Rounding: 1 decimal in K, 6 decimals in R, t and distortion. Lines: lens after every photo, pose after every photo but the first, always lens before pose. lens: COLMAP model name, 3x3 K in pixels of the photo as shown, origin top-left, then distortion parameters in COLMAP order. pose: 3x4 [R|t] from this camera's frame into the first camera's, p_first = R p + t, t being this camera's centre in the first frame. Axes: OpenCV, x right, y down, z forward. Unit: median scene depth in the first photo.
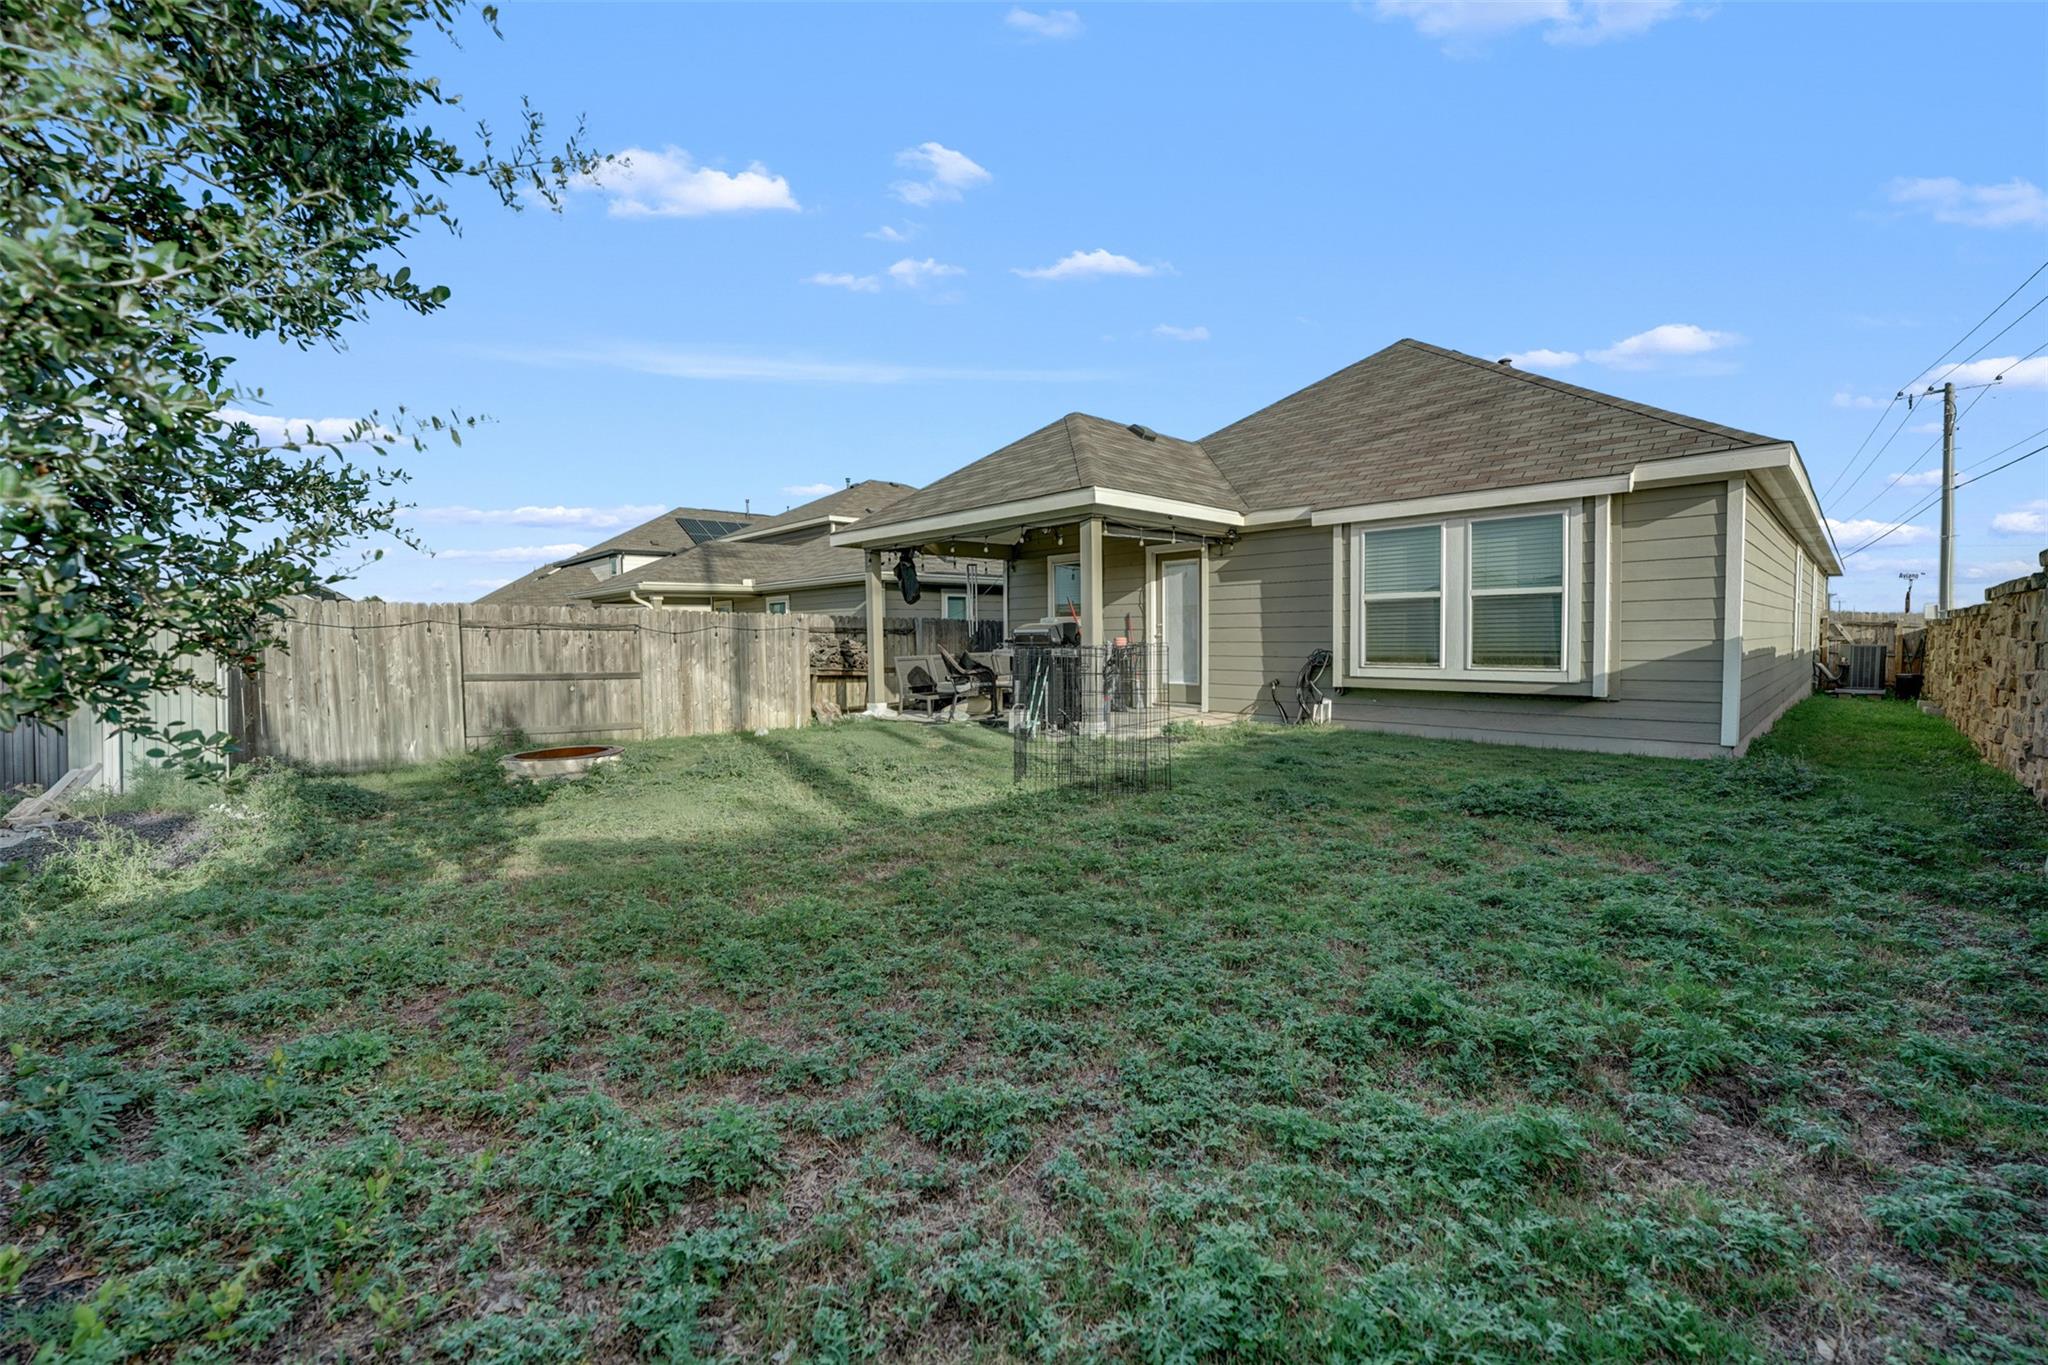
lens RADIAL K [[836.8, 0, 1019.4], [0, 836.8, 680.5], [0, 0, 1]] dist [-0.028230, 0.003703]
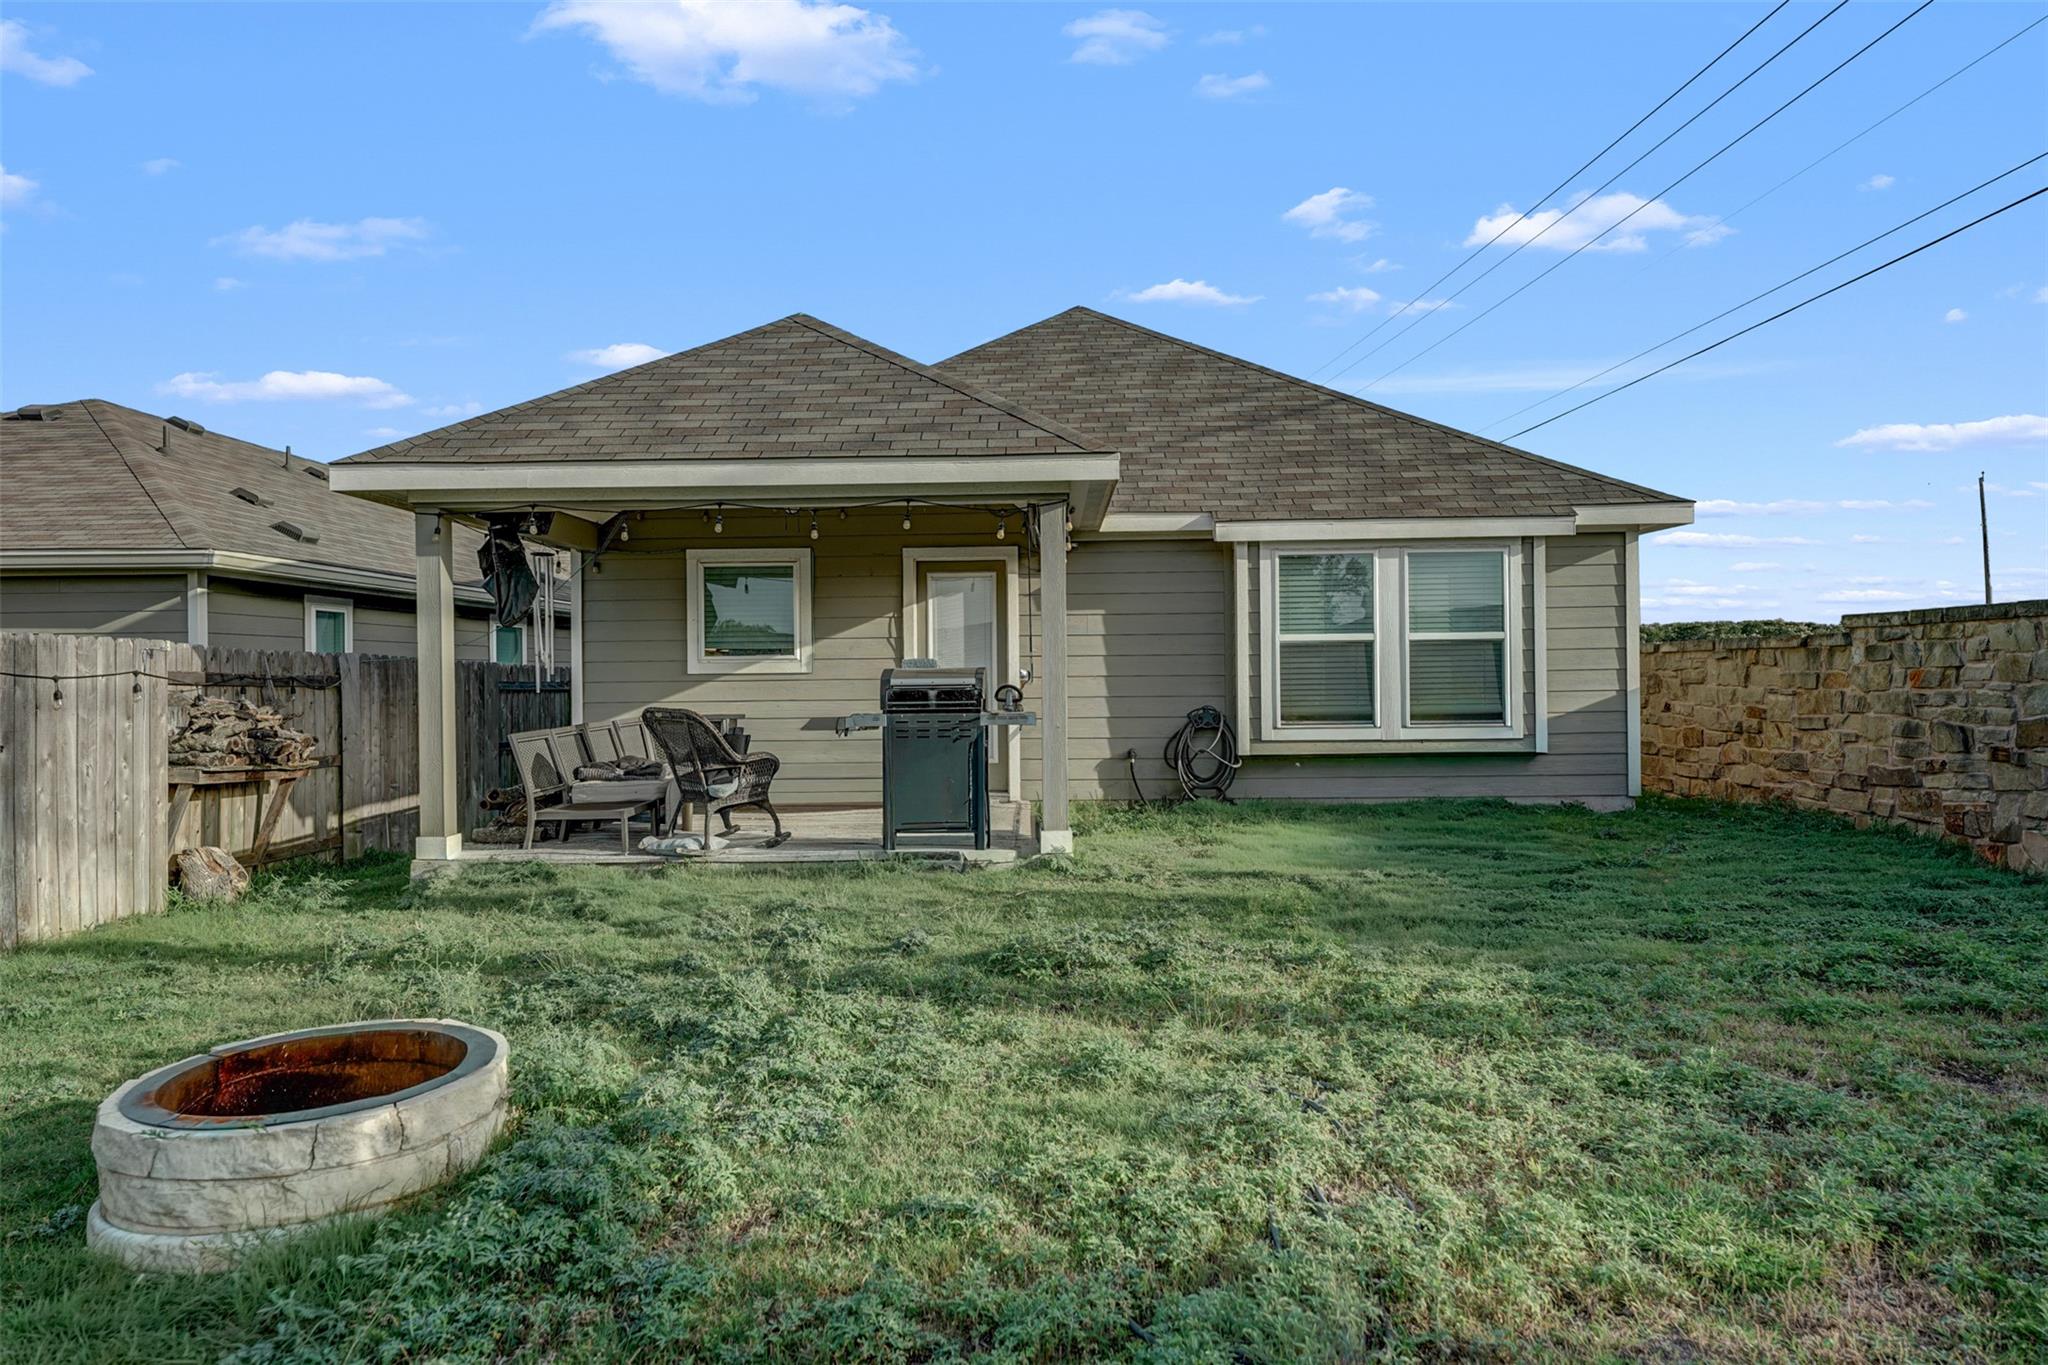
lens RADIAL K [[1214.3, 0, 1019.1], [0, 1214.3, 681.1], [0, 0, 1]] dist [0.006051, 0.000613]
pose [[0.709587, 0.000509, 0.704618, -0.556608], [0.040743, 0.998297, -0.041751, -0.023116], [-0.703439, 0.058334, 0.708358, 0.370308]]
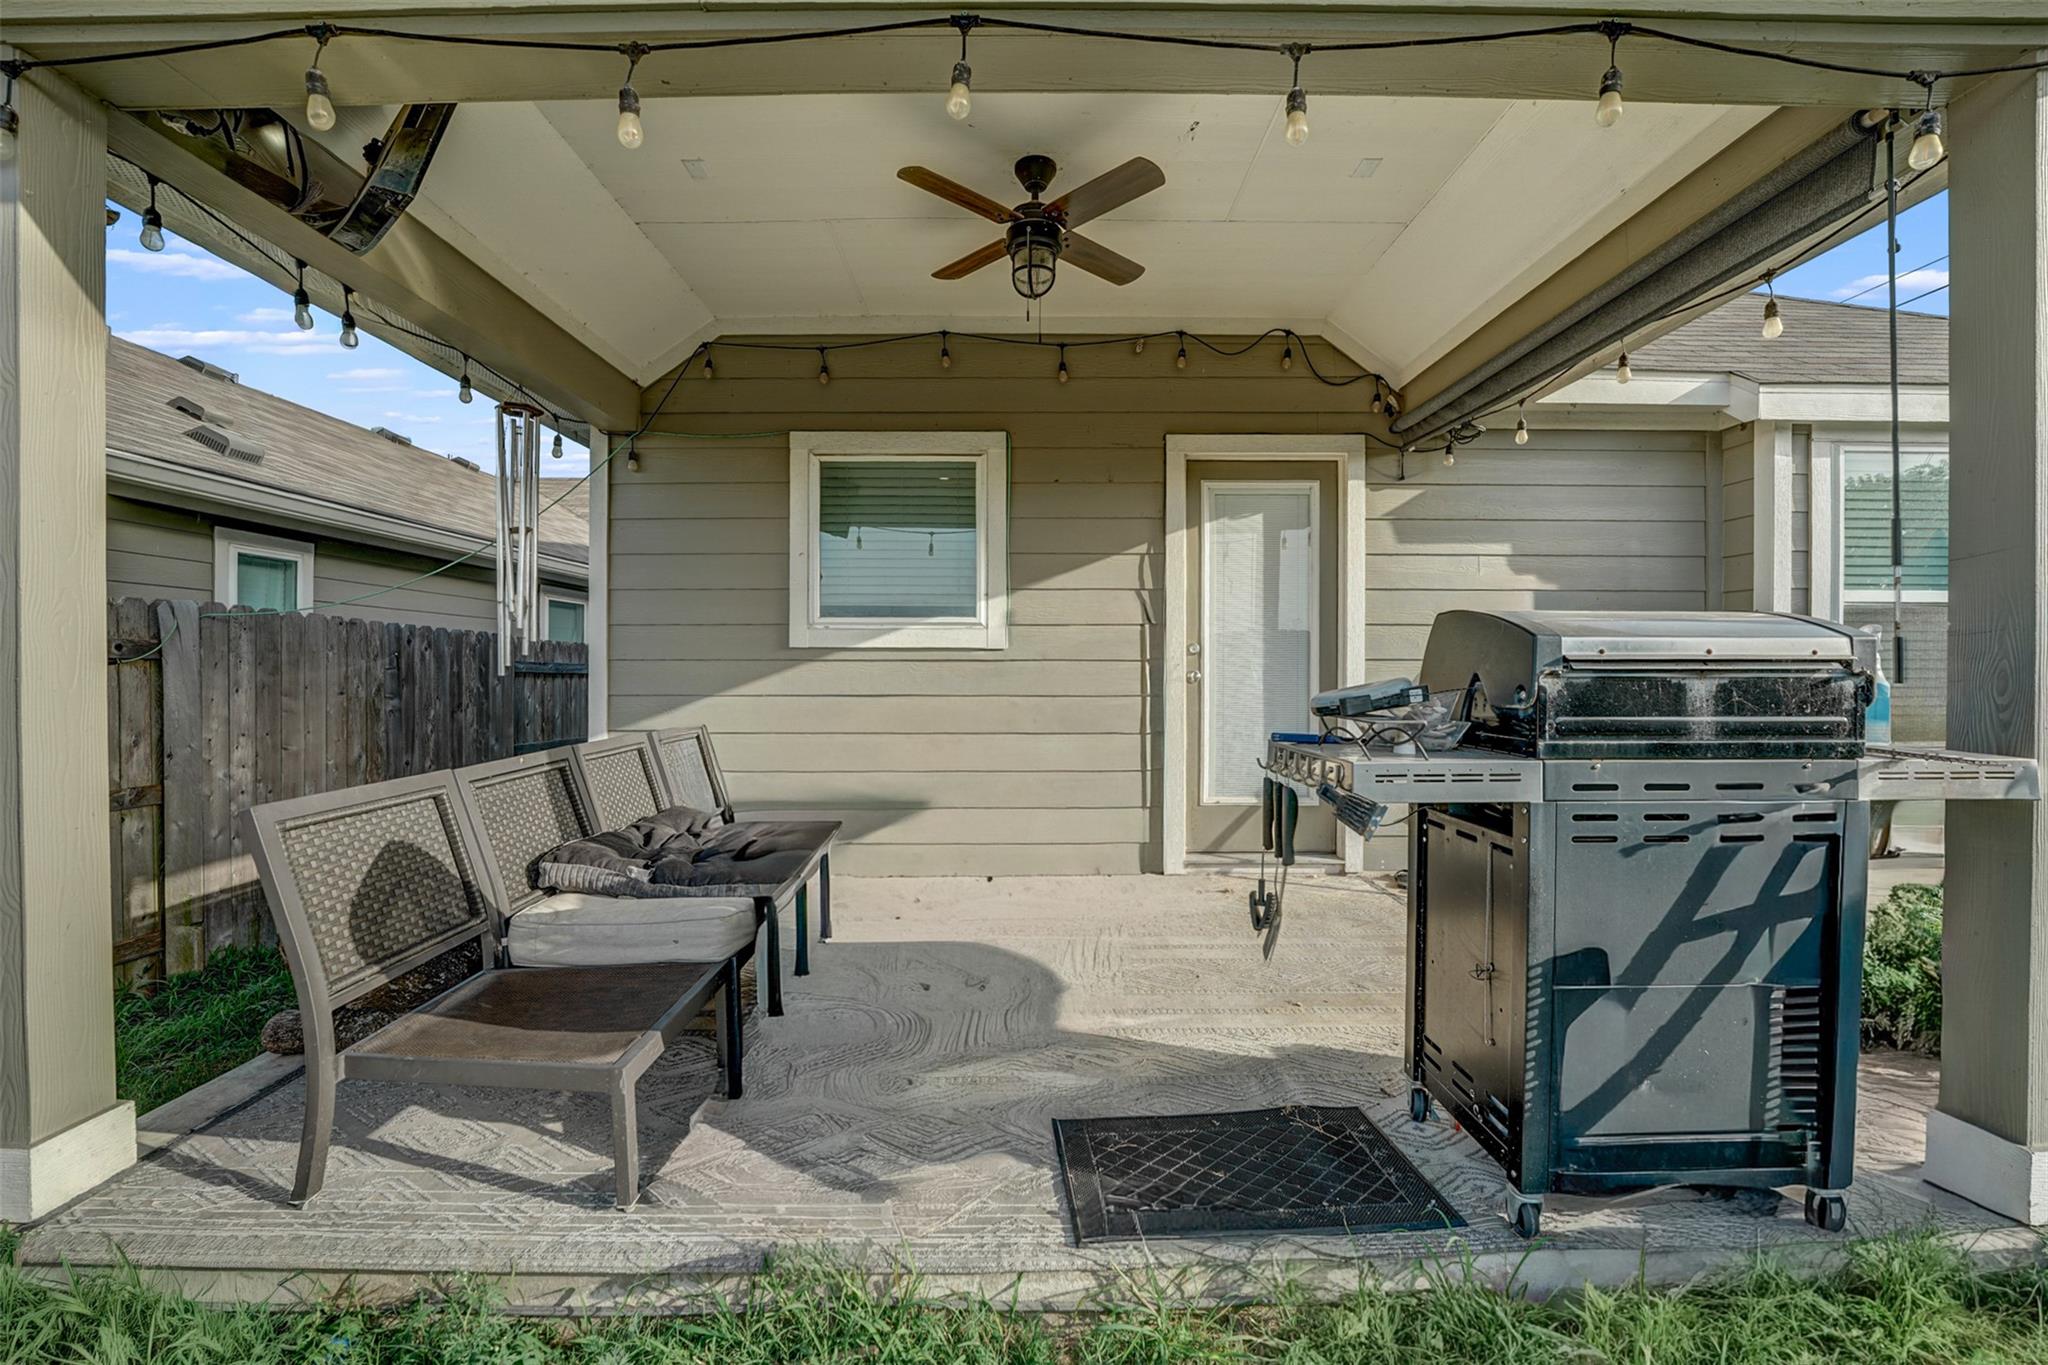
lens RADIAL K [[836.8, 0, 1021.3], [0, 836.8, 681.9], [0, 0, 1]] dist [-0.028230, 0.003703]
pose [[0.684328, 0.002968, 0.729168, -0.203524], [0.030534, 0.998998, -0.032722, -0.053533], [-0.728534, 0.044657, 0.683552, 1.022970]]
